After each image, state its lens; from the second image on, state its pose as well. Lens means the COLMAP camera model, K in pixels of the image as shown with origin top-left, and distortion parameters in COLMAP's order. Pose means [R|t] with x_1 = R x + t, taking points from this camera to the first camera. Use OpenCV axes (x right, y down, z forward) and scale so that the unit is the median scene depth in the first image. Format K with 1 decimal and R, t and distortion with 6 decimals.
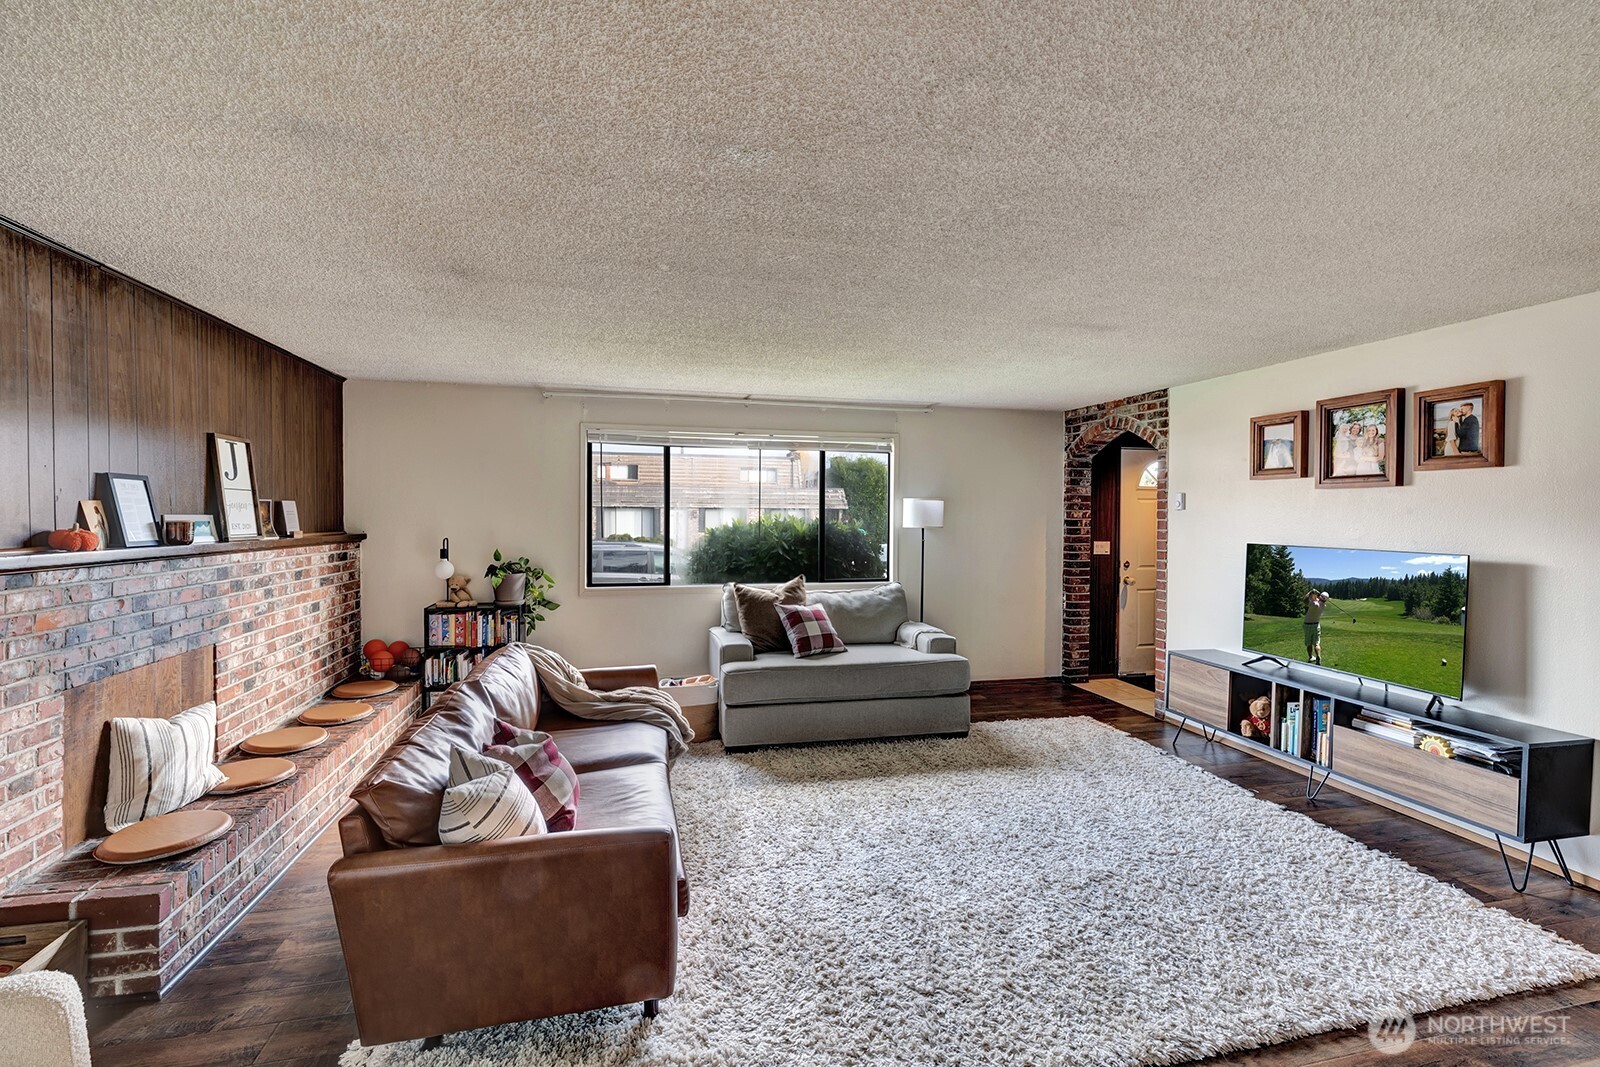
lens RADIAL K [[695.1, 0, 803.6], [0, 695.1, 520.1], [0, 0, 1]] dist [0.001405, 0.000317]
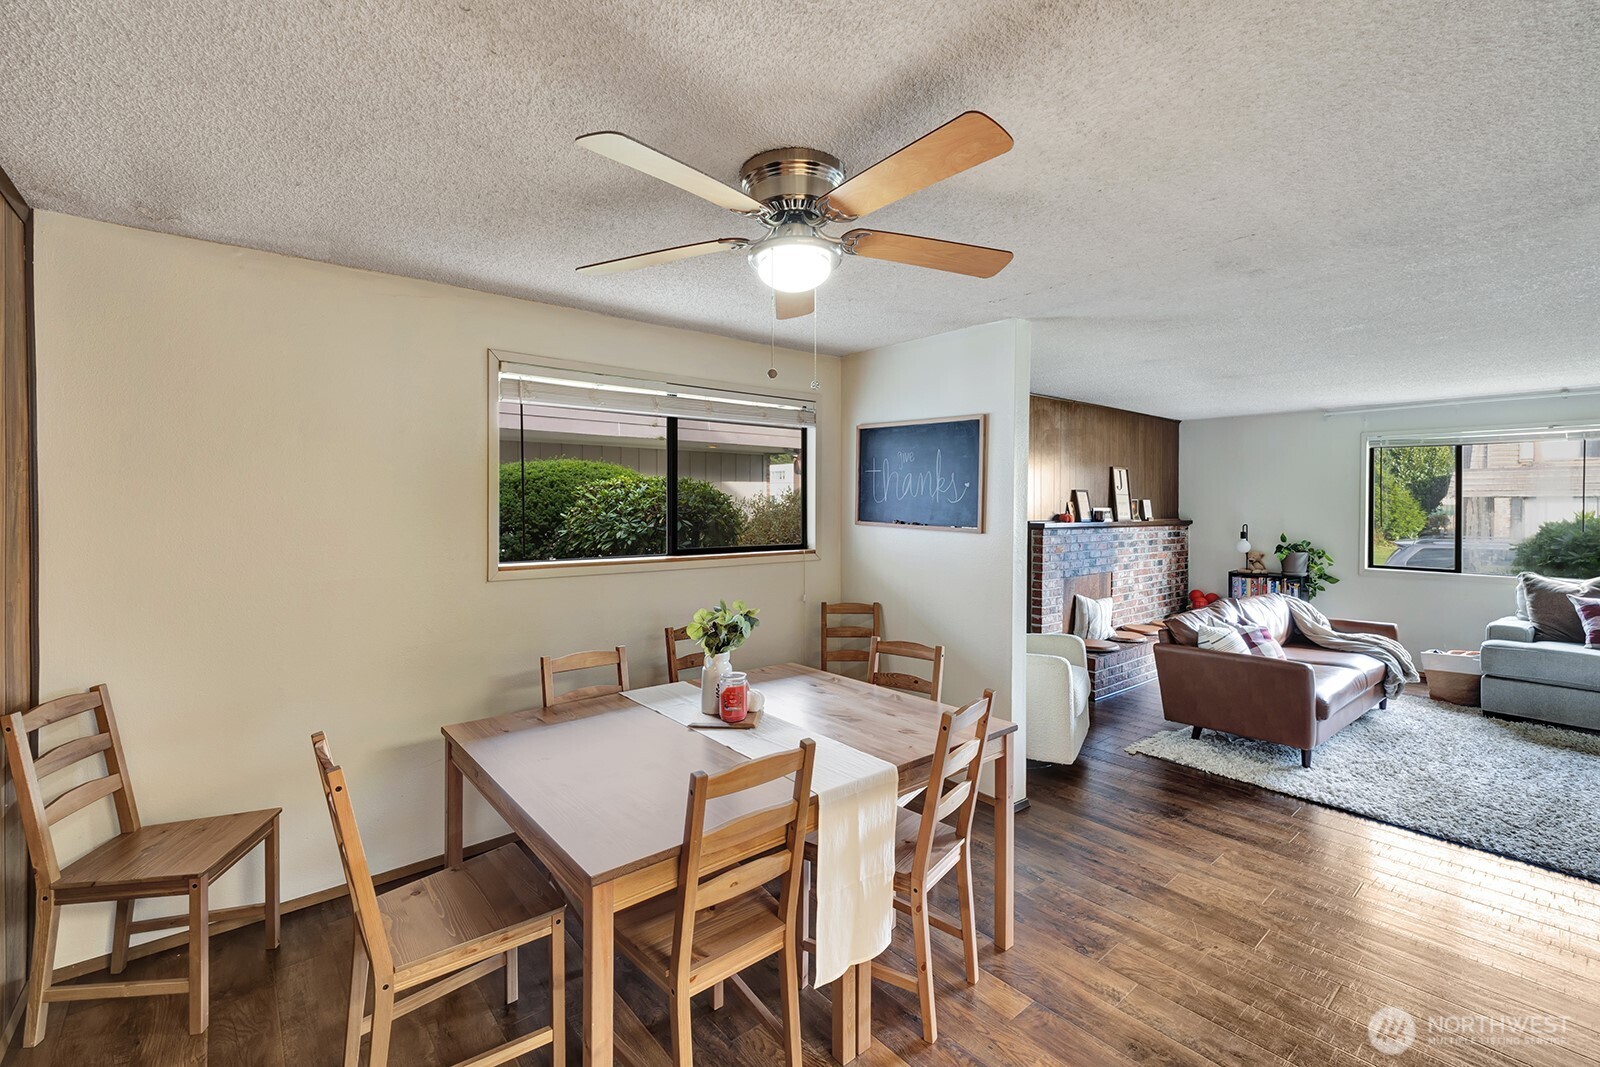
lens RADIAL K [[695.1, 0, 803.6], [0, 695.1, 520.1], [0, 0, 1]] dist [0.001405, 0.000317]
pose [[0.449767, 0.016386, -0.892996, 0.448182], [-0.007590, 0.999866, 0.014524, 0.004347], [0.893114, 0.000245, 0.449831, -0.574603]]
